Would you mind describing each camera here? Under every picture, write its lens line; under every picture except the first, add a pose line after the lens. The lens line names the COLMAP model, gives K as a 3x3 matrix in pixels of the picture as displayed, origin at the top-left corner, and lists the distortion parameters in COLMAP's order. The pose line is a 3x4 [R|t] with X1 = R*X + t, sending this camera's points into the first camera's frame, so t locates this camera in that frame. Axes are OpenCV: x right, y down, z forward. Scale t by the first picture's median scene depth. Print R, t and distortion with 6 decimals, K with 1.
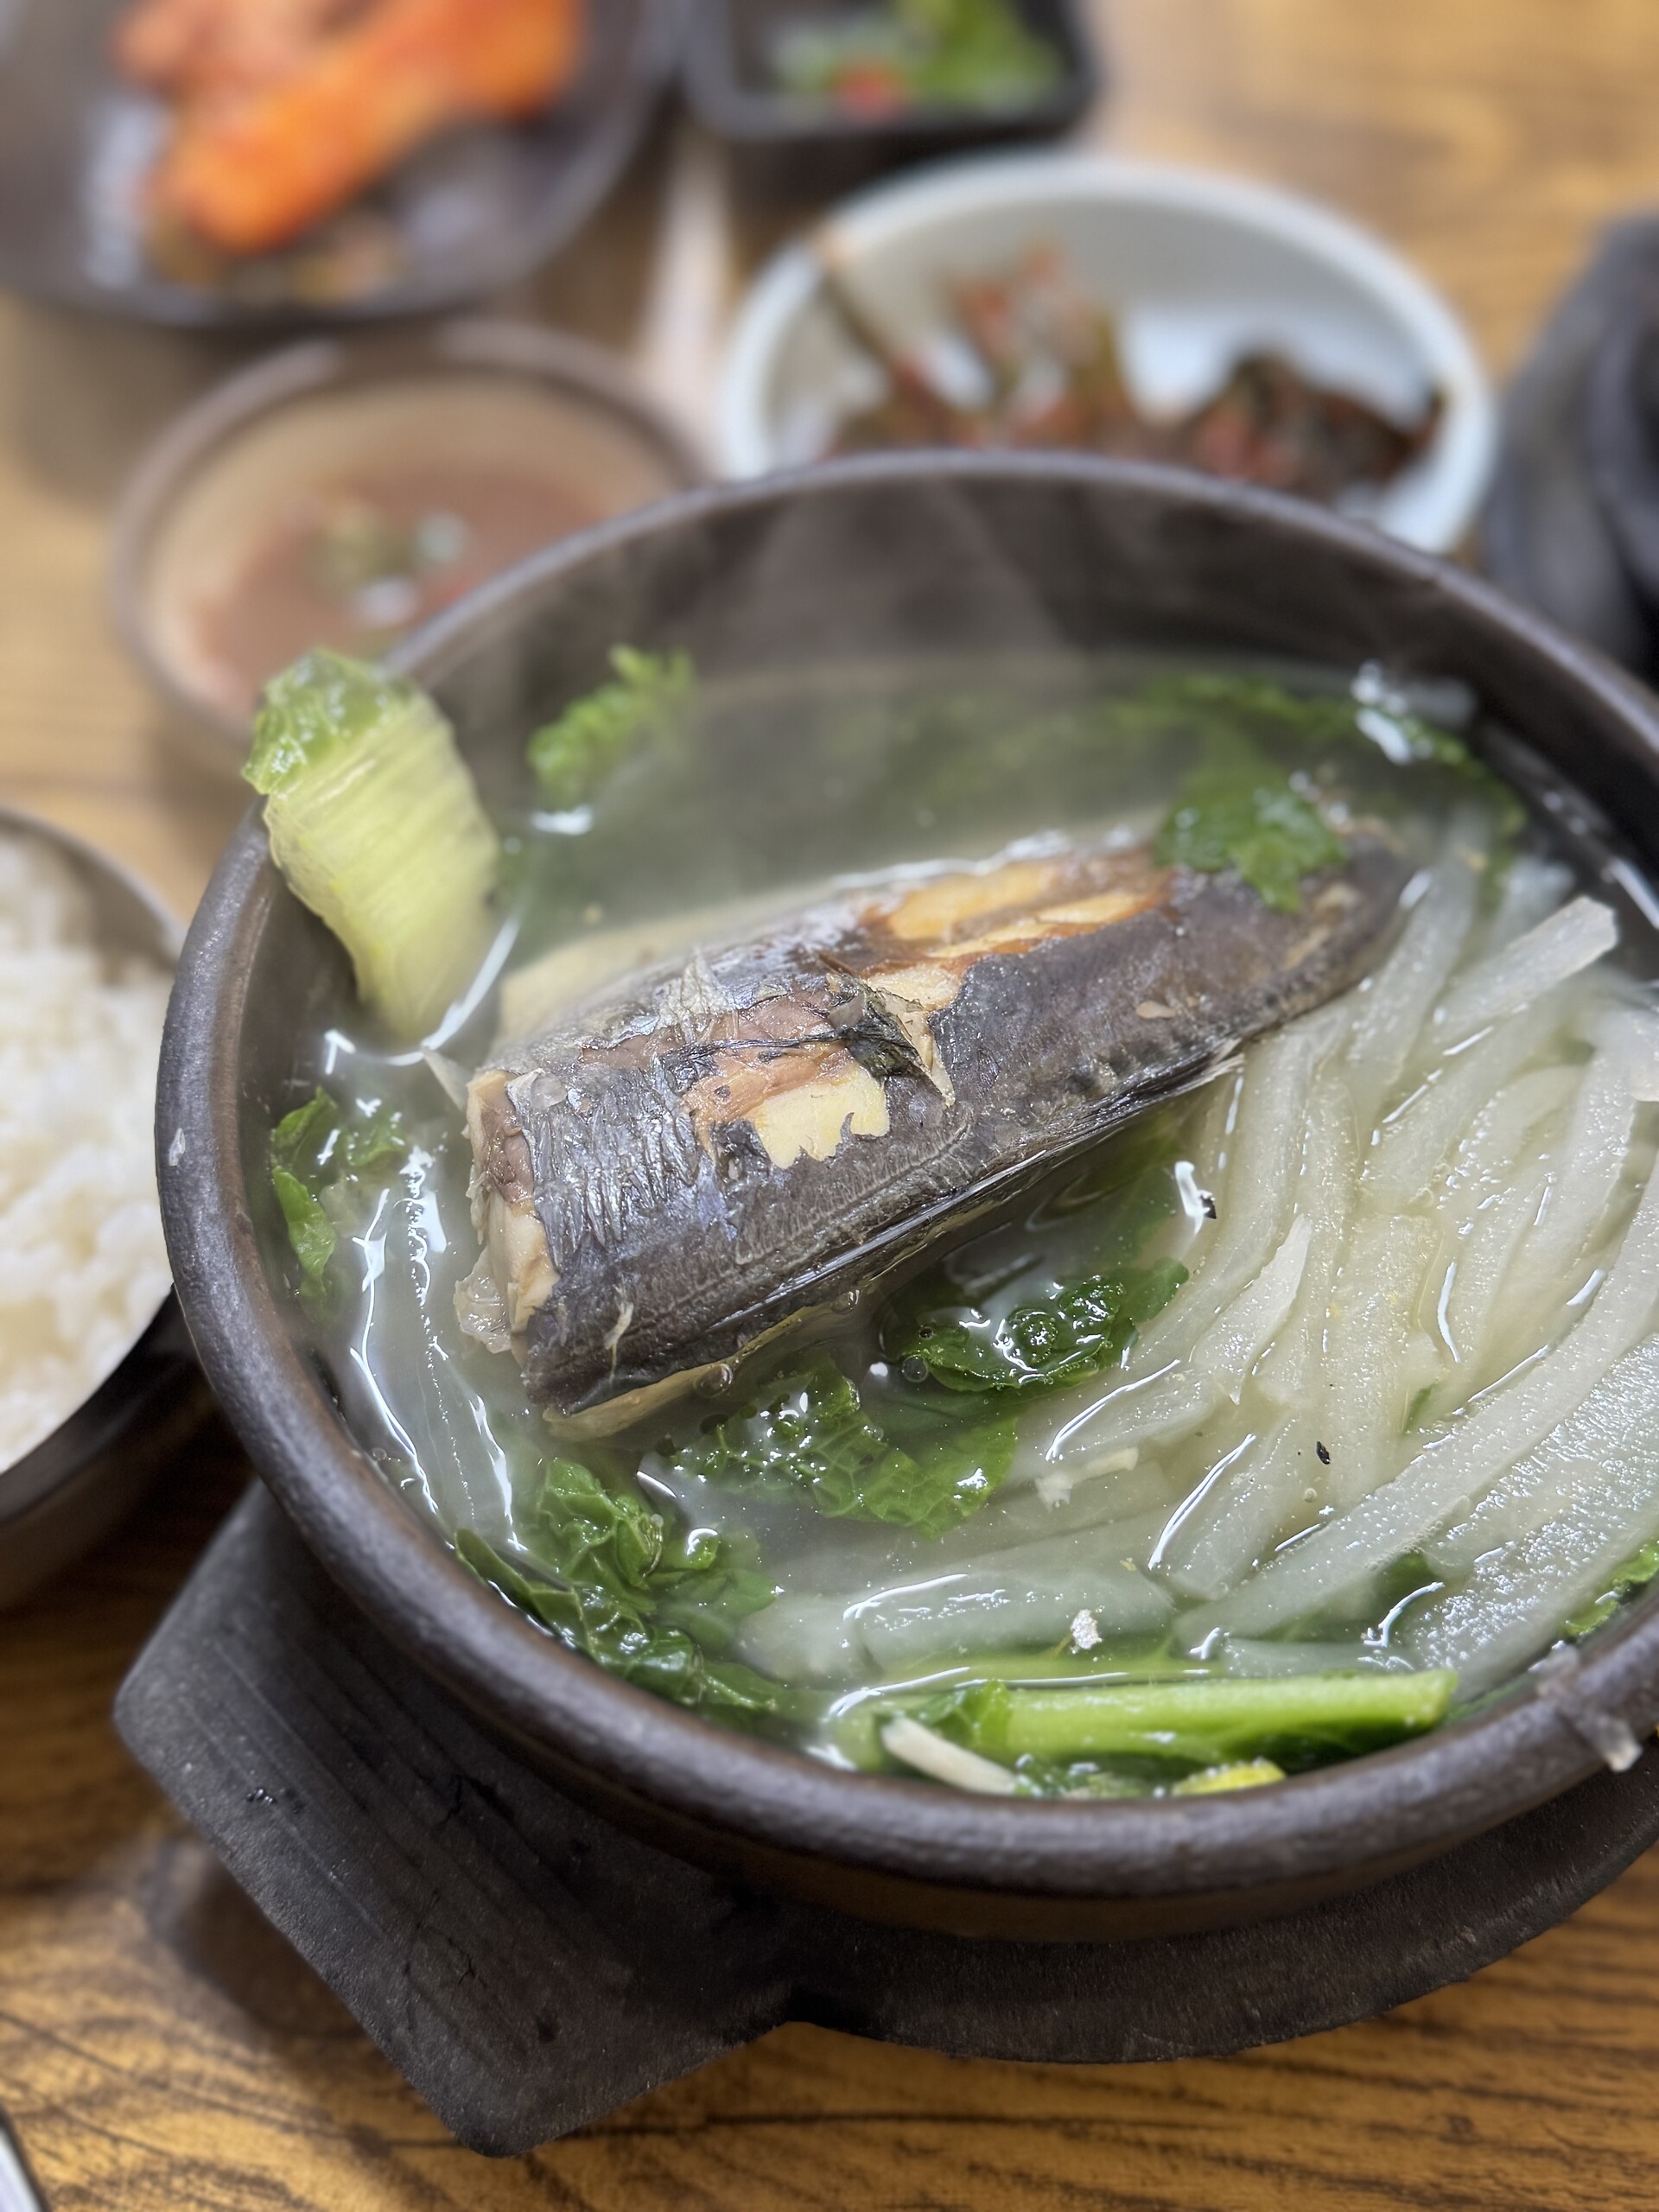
lens RADIAL K [[2177.4, 0, 827.6], [0, 2177.4, 1088.0], [0, 0, 1]] dist [-0.036621, 0.000000]
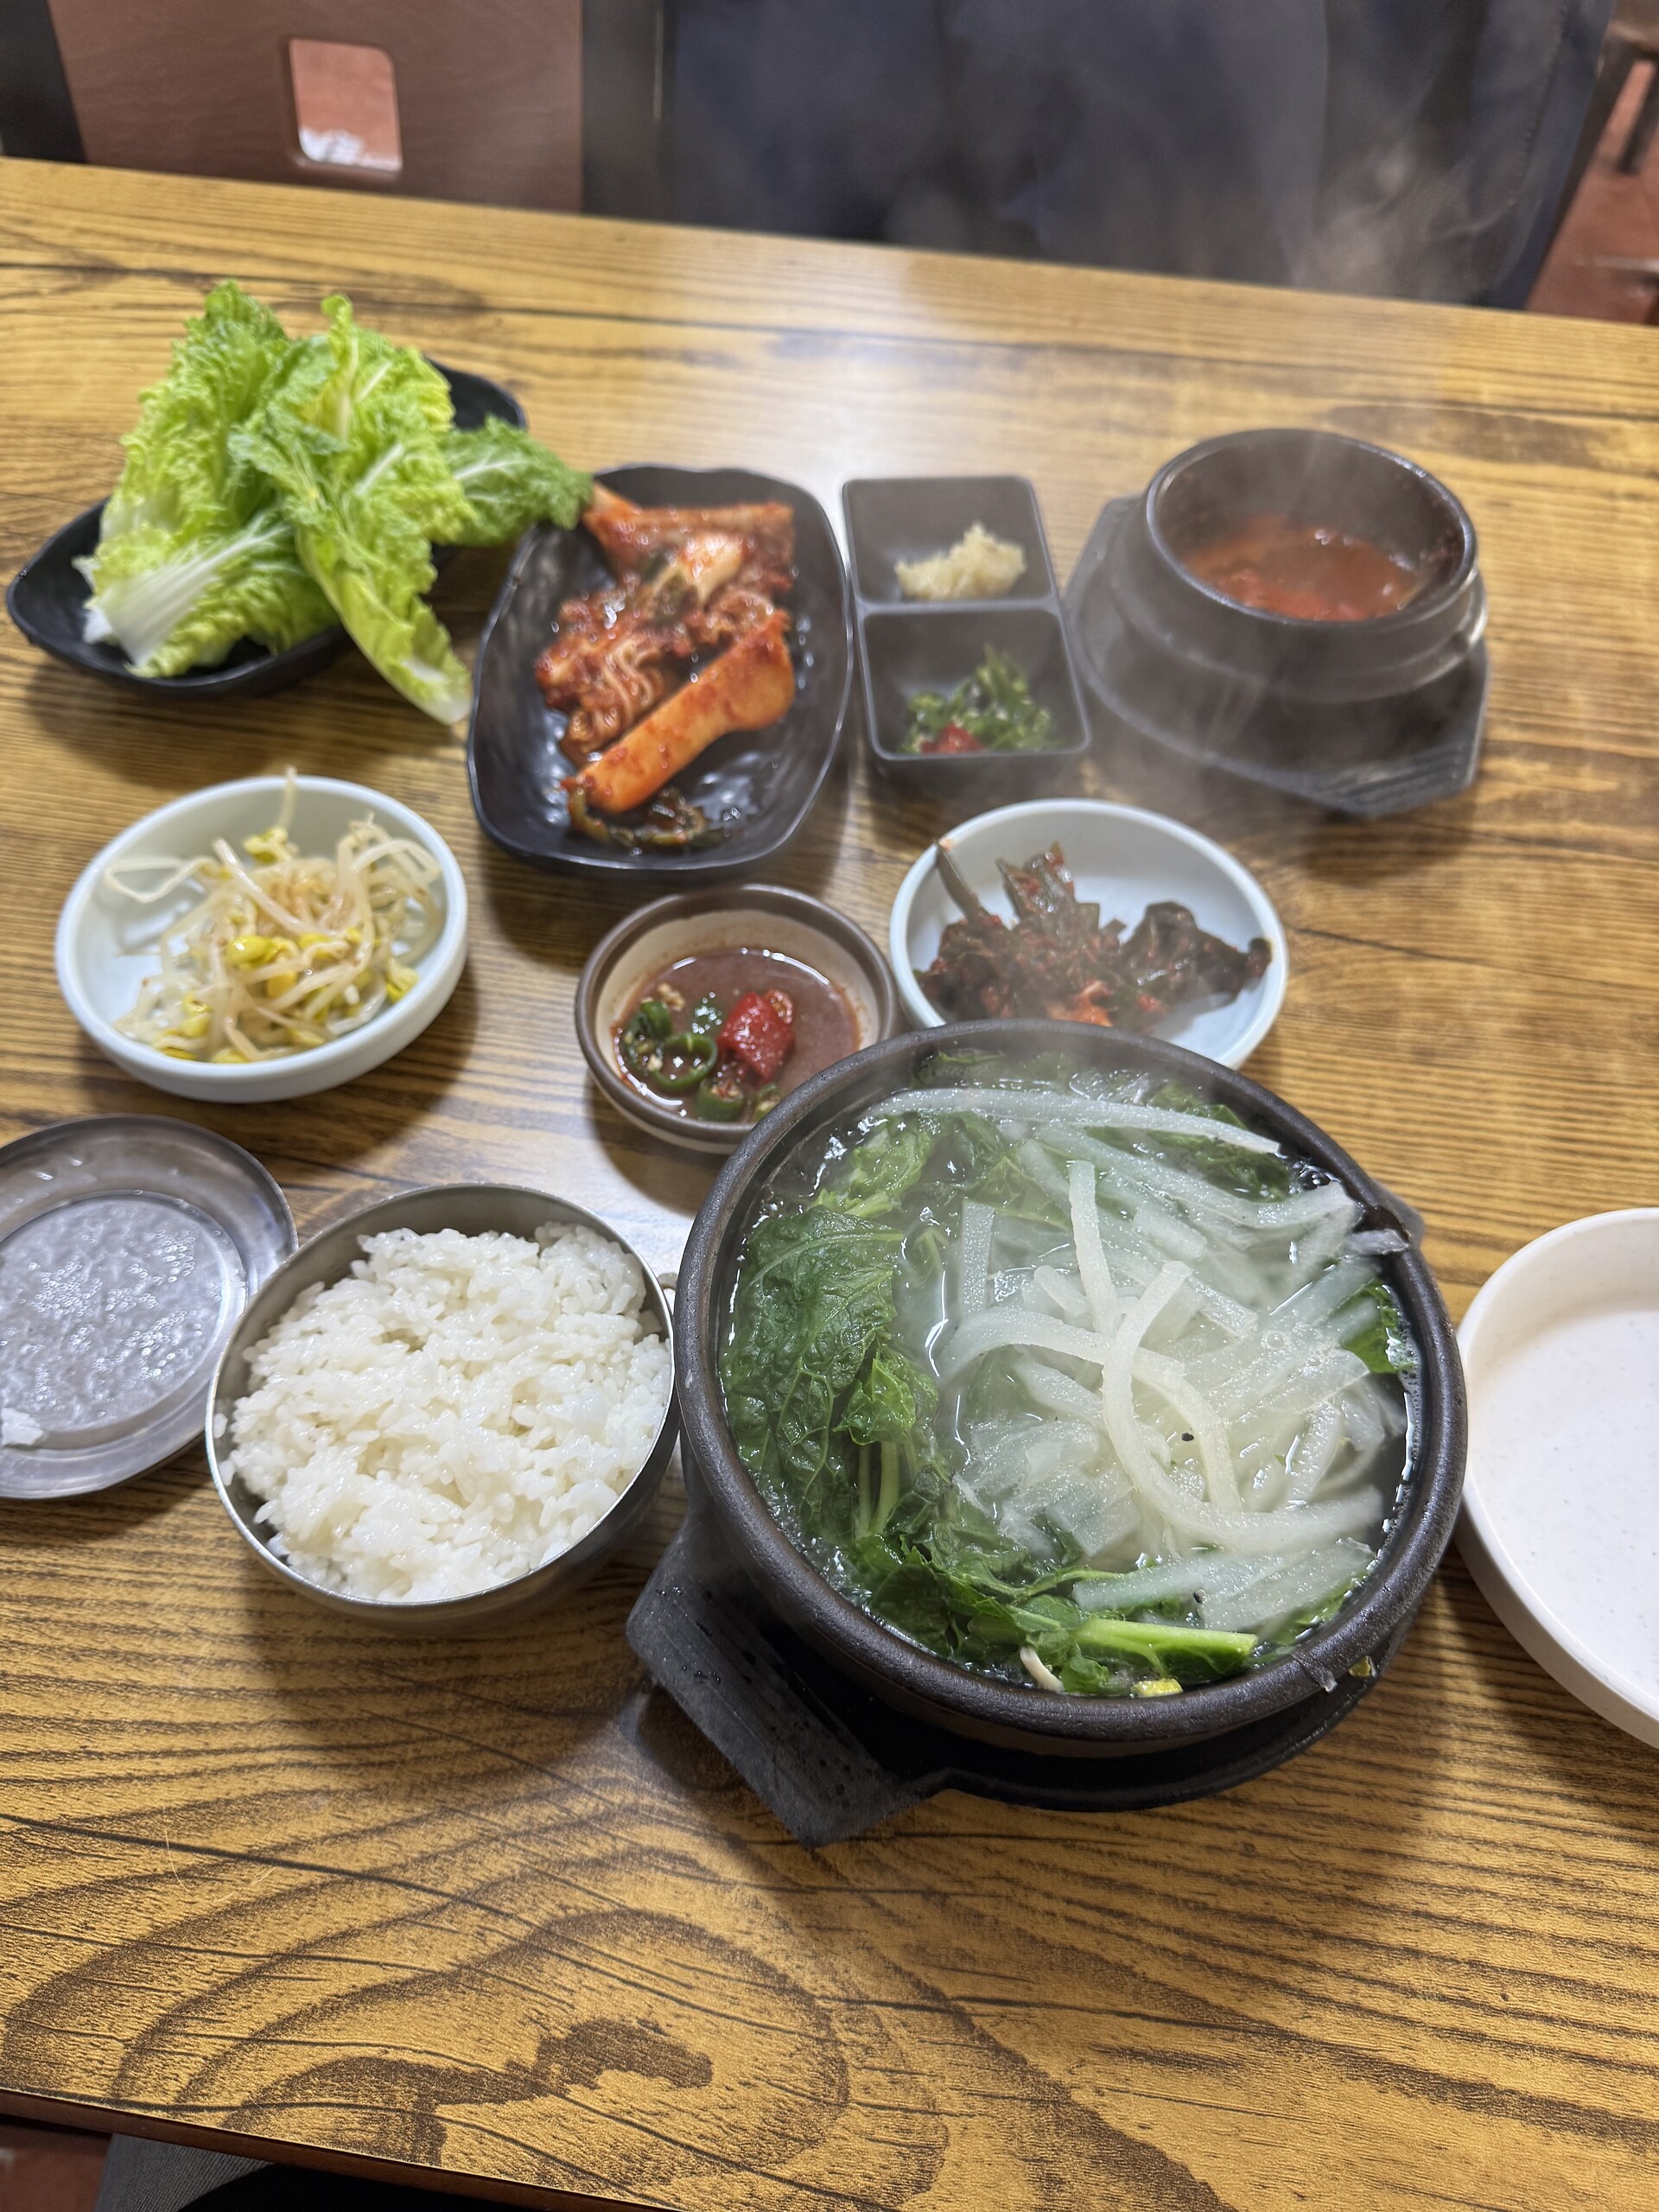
lens RADIAL K [[1522.1, 0, 839.2], [0, 1522.1, 1102.6], [0, 0, 1]] dist [-0.018163, -0.010498]
pose [[0.998797, 0.042226, 0.024916, -0.178847], [-0.041793, 0.998970, -0.017647, -0.210236], [-0.025635, 0.016584, 0.999534, -0.494728]]
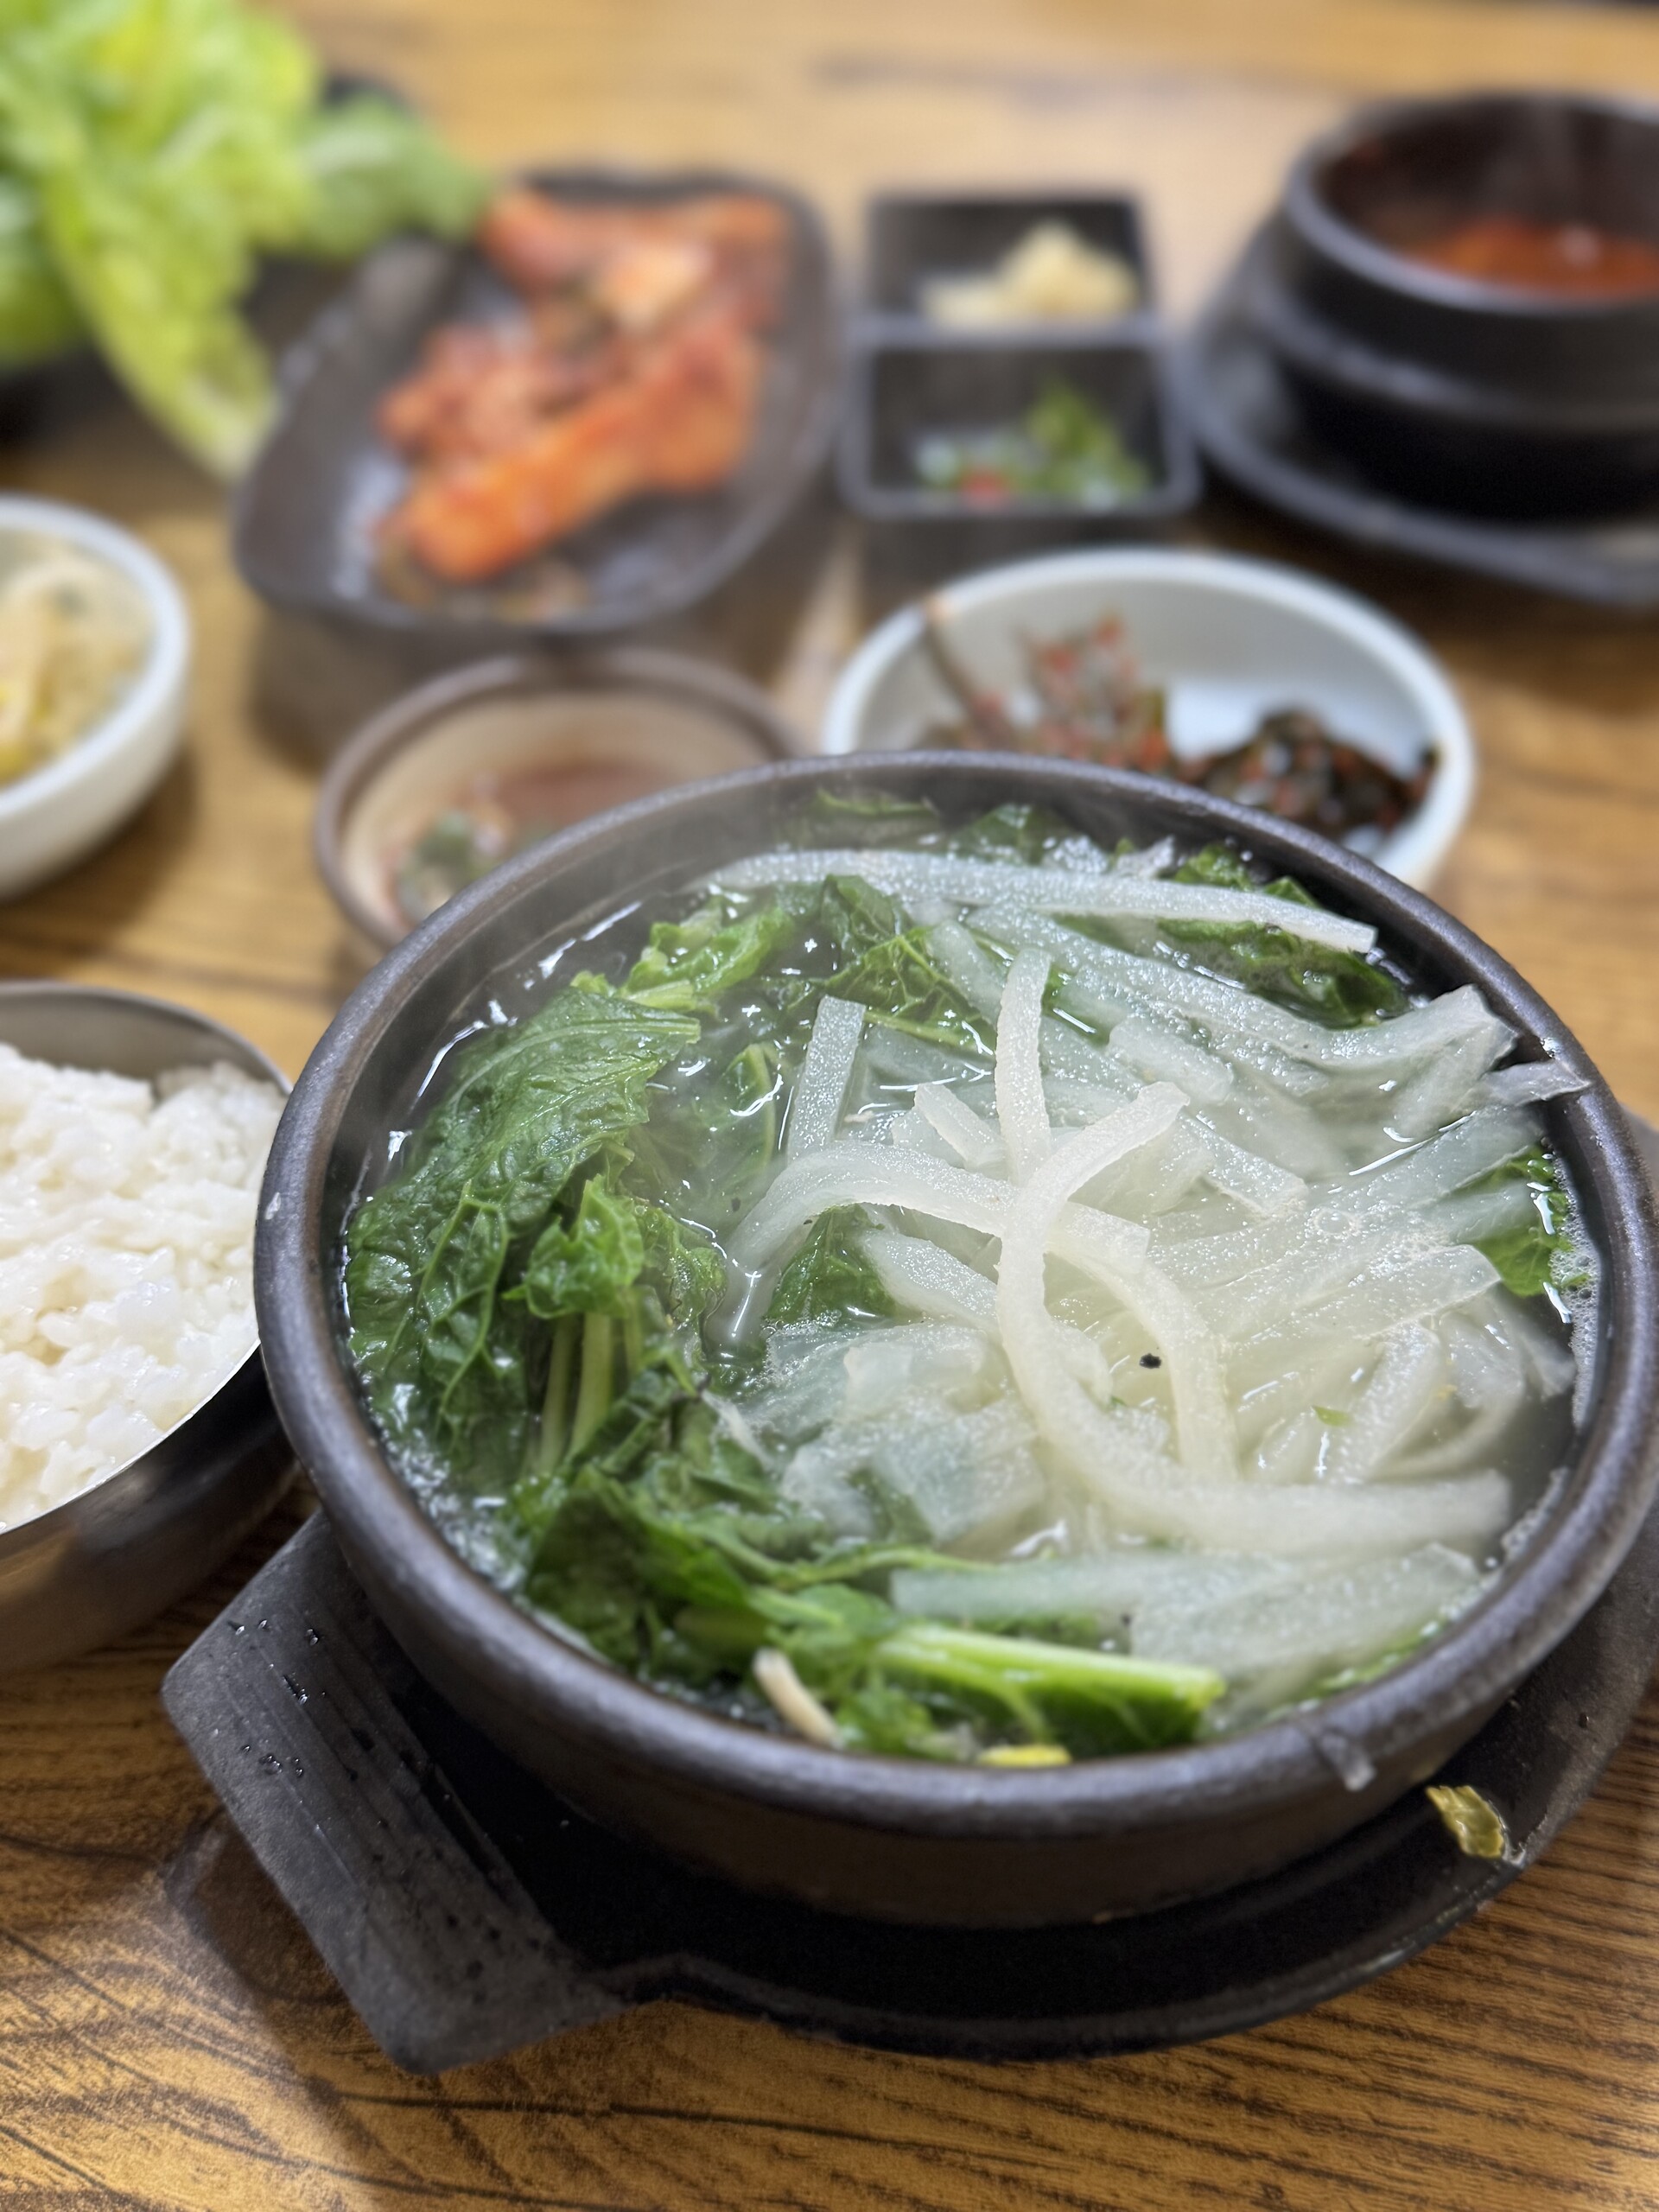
lens RADIAL K [[2177.4, 0, 873.9], [0, 2177.4, 1117.1], [0, 0, 1]] dist [-0.036621, 0.000000]
pose [[0.993453, 0.082643, -0.078876, 0.130625], [-0.094621, 0.982124, -0.162728, 0.134705], [0.064018, 0.169126, 0.983513, -0.211896]]
